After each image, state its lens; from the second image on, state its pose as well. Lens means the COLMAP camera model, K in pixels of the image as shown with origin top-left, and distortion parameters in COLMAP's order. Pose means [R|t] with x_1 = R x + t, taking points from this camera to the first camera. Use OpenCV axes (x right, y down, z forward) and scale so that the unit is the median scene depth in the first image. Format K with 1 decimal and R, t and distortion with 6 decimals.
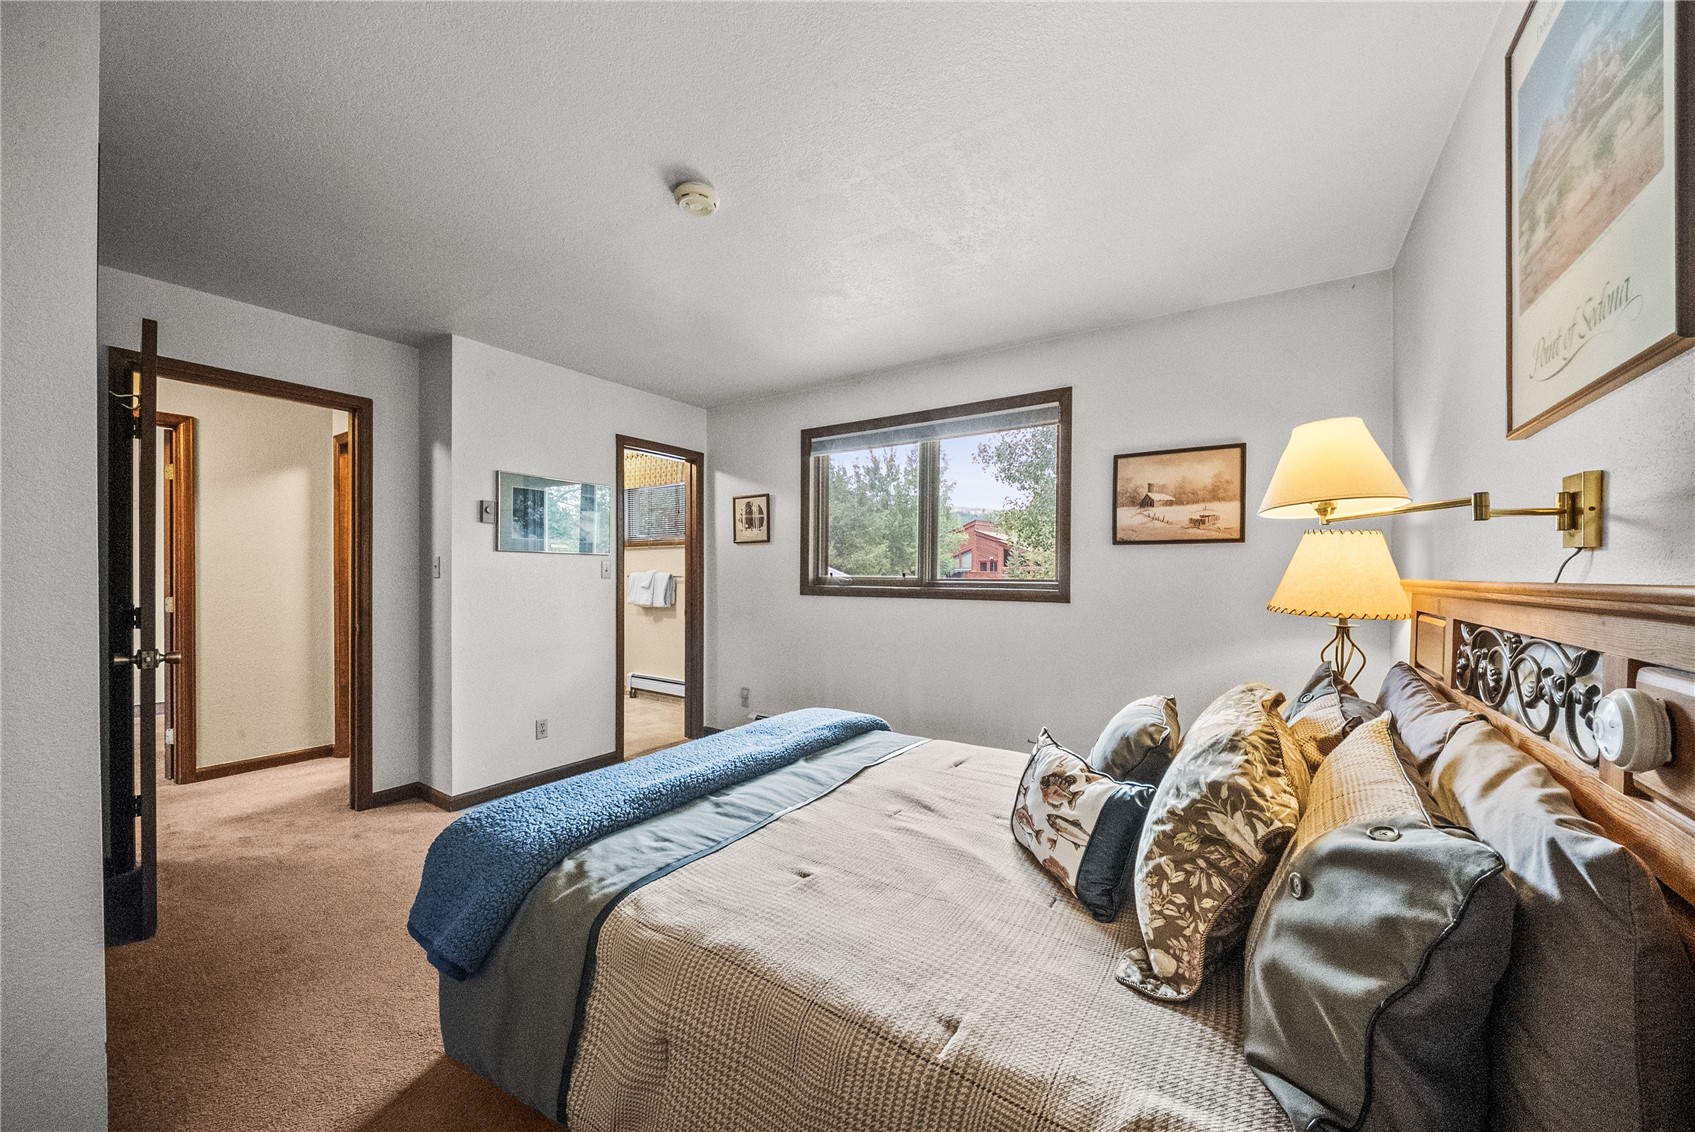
lens RADIAL K [[598.9, 0, 833.5], [0, 598.9, 575.7], [0, 0, 1]] dist [-0.009741, -0.000260]
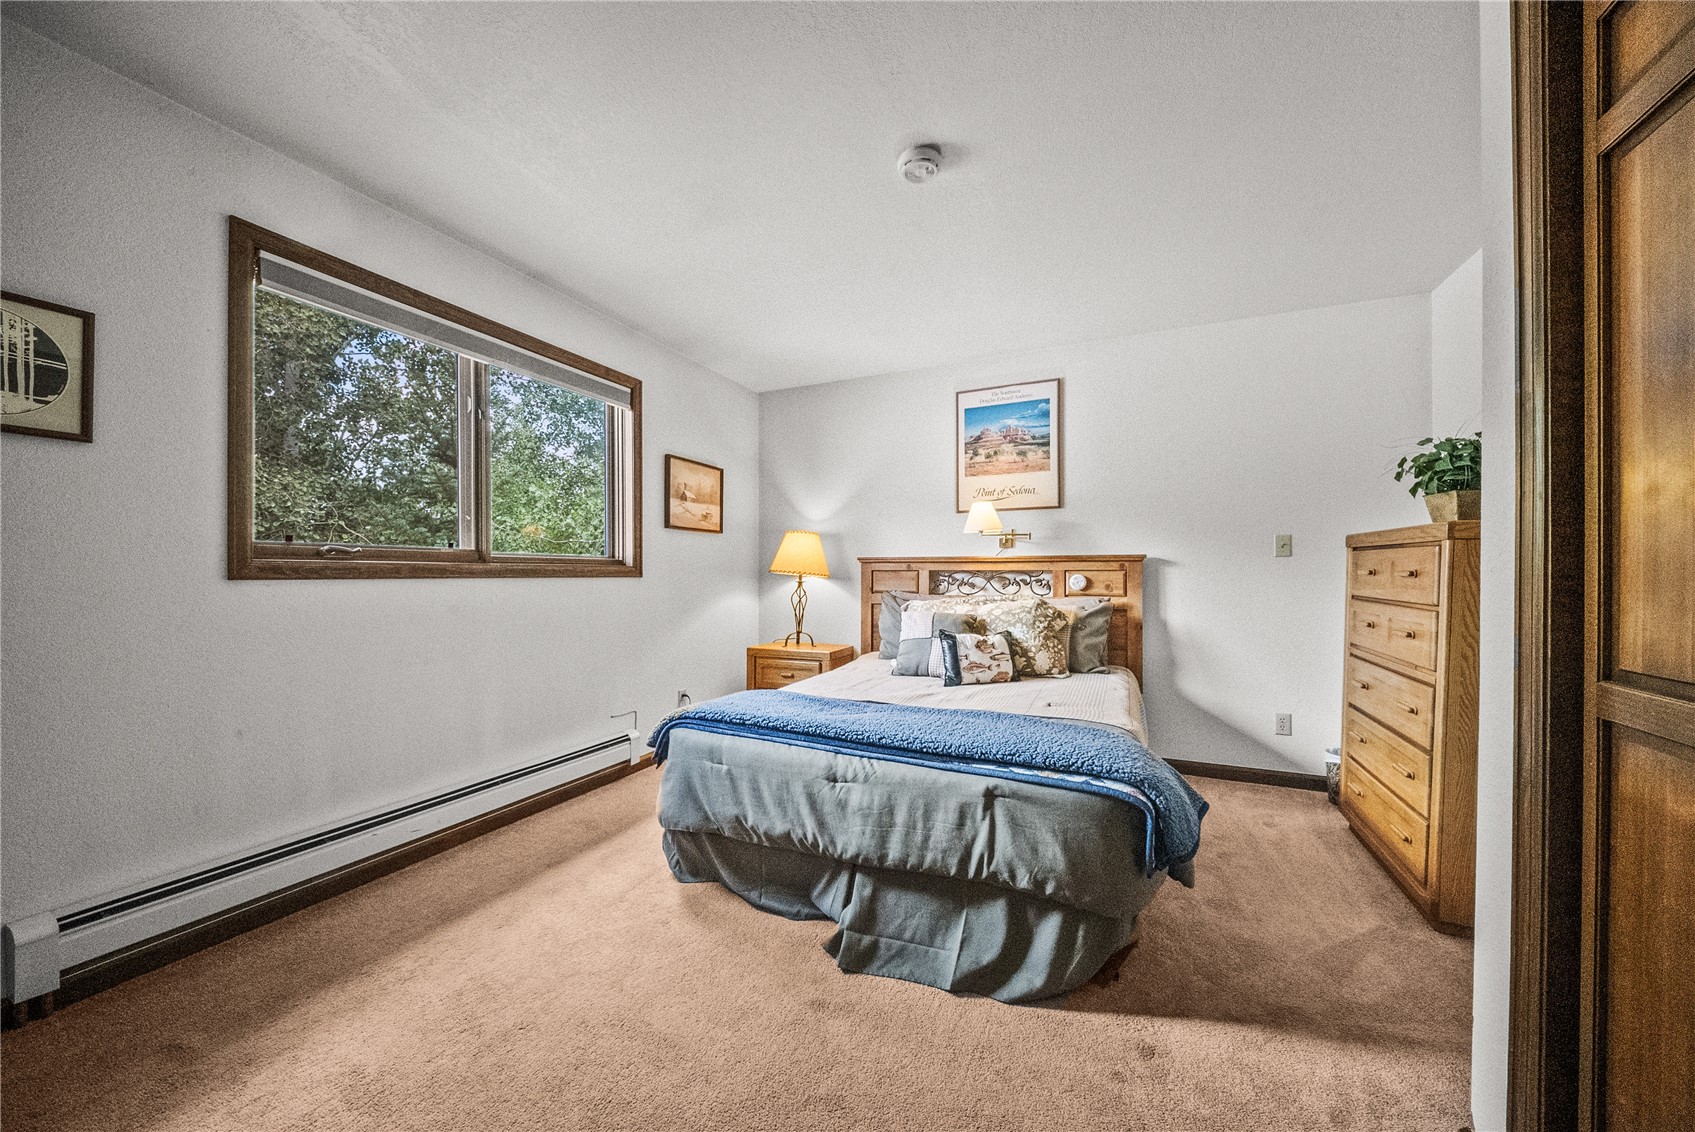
lens RADIAL K [[598.9, 0, 833.5], [0, 598.9, 575.7], [0, 0, 1]] dist [-0.009741, -0.000260]
pose [[-0.144019, -0.006938, 0.989551, -0.804761], [-0.005556, 0.999965, 0.006202, 0.037589], [-0.989559, -0.004605, -0.144052, 0.861019]]
